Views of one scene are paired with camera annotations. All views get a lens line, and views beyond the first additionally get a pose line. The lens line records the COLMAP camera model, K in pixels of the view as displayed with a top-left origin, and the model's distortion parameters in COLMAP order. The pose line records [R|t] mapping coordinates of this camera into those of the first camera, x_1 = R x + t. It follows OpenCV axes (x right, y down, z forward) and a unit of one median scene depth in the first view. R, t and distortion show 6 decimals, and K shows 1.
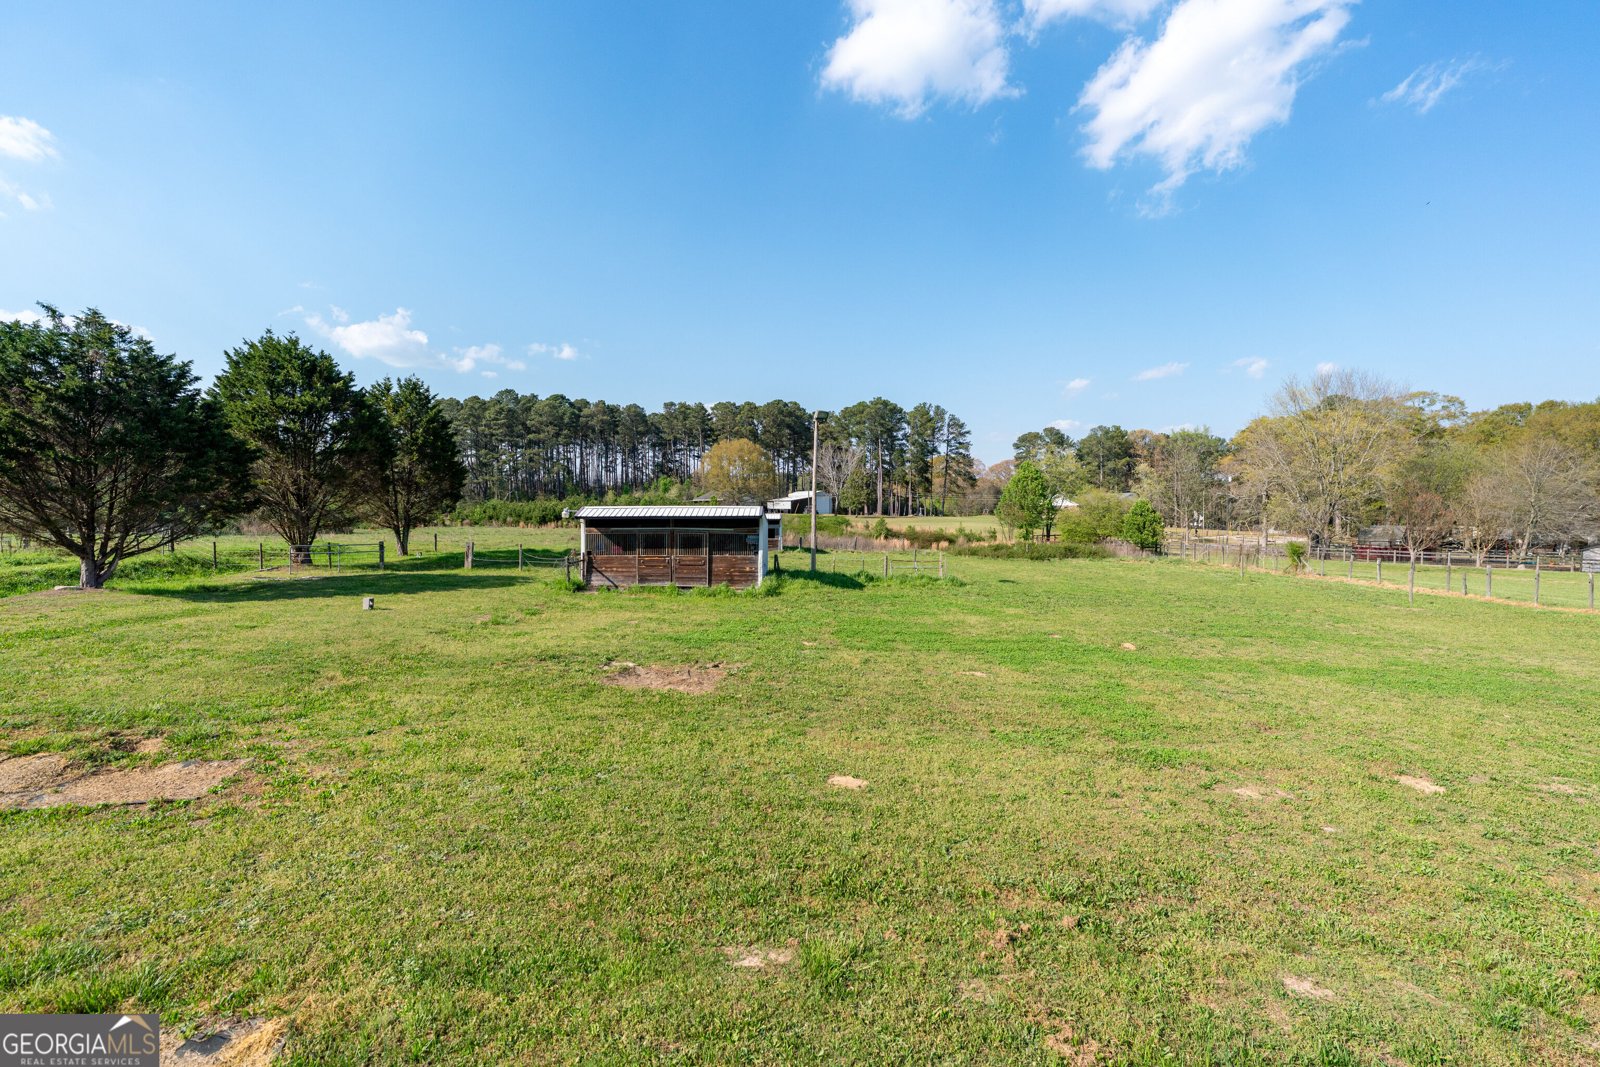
lens RADIAL K [[688.4, 0, 812.4], [0, 688.4, 541.9], [0, 0, 1]] dist [-0.015020, -0.000055]
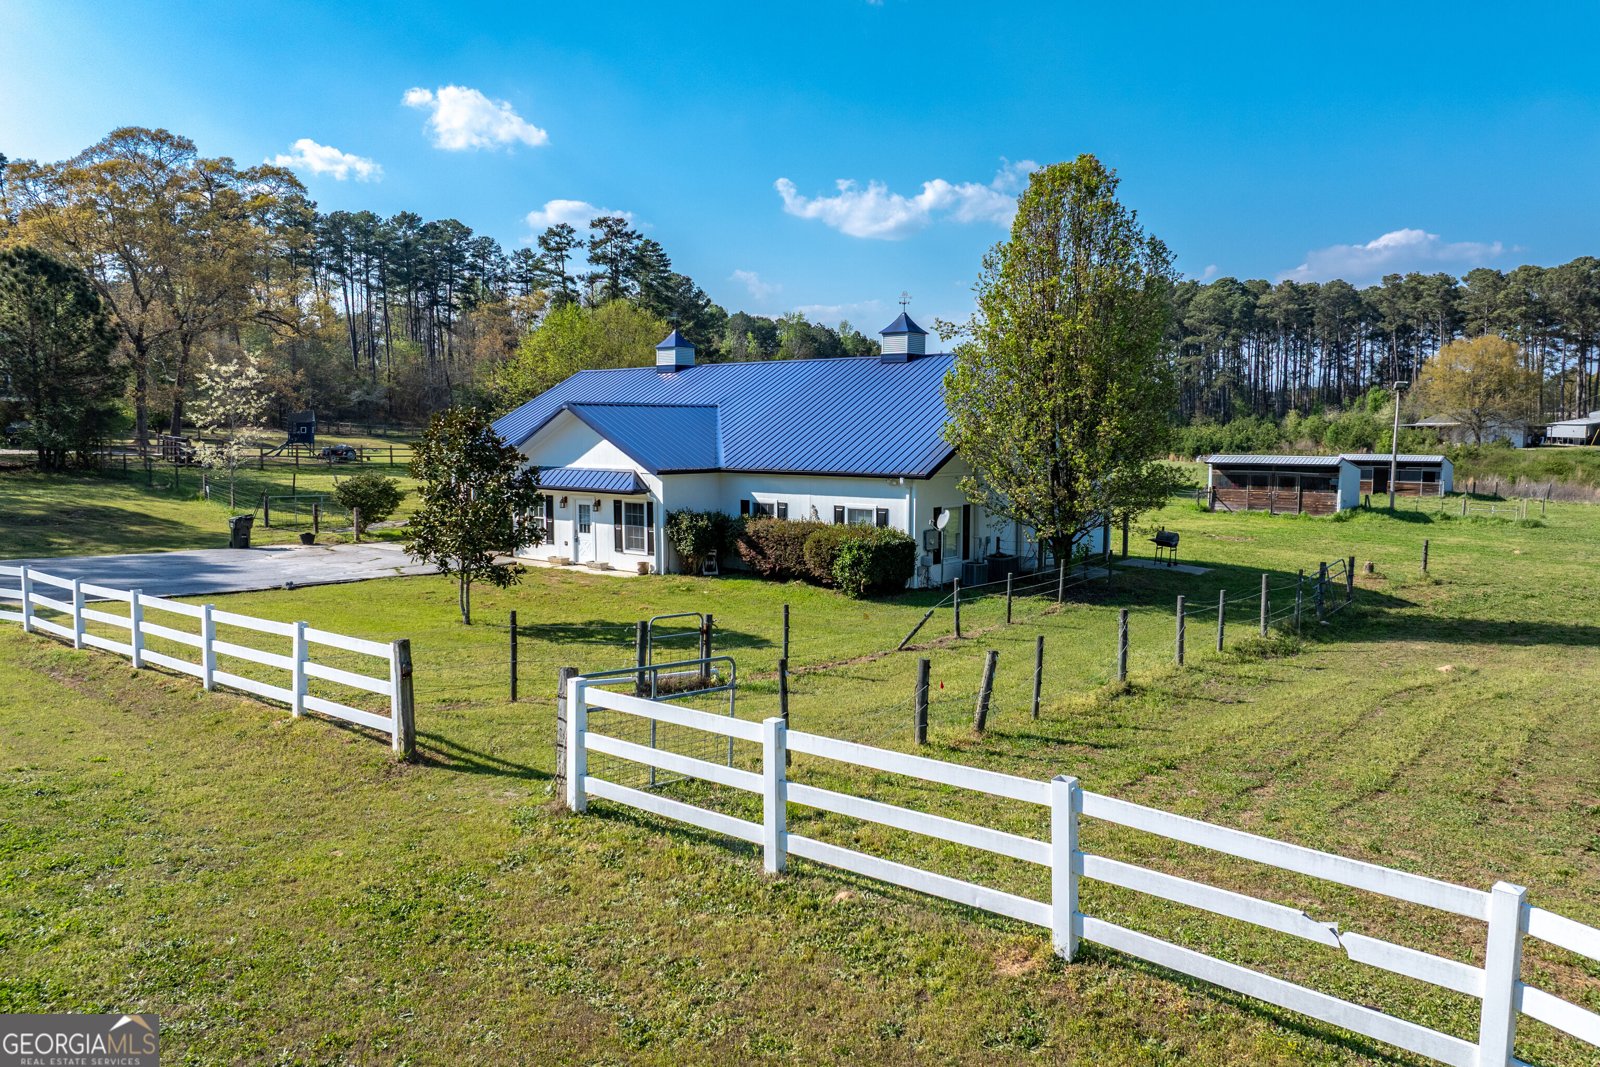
lens RADIAL K [[1201.3, 0, 799.8], [0, 1201.3, 553.6], [0, 0, 1]] dist [-0.072744, 0.044581]
pose [[0.762982, 0.066641, -0.642976, 0.212556], [-0.027747, 0.997131, 0.070421, 0.001002], [0.645825, -0.035889, 0.762642, -0.495592]]
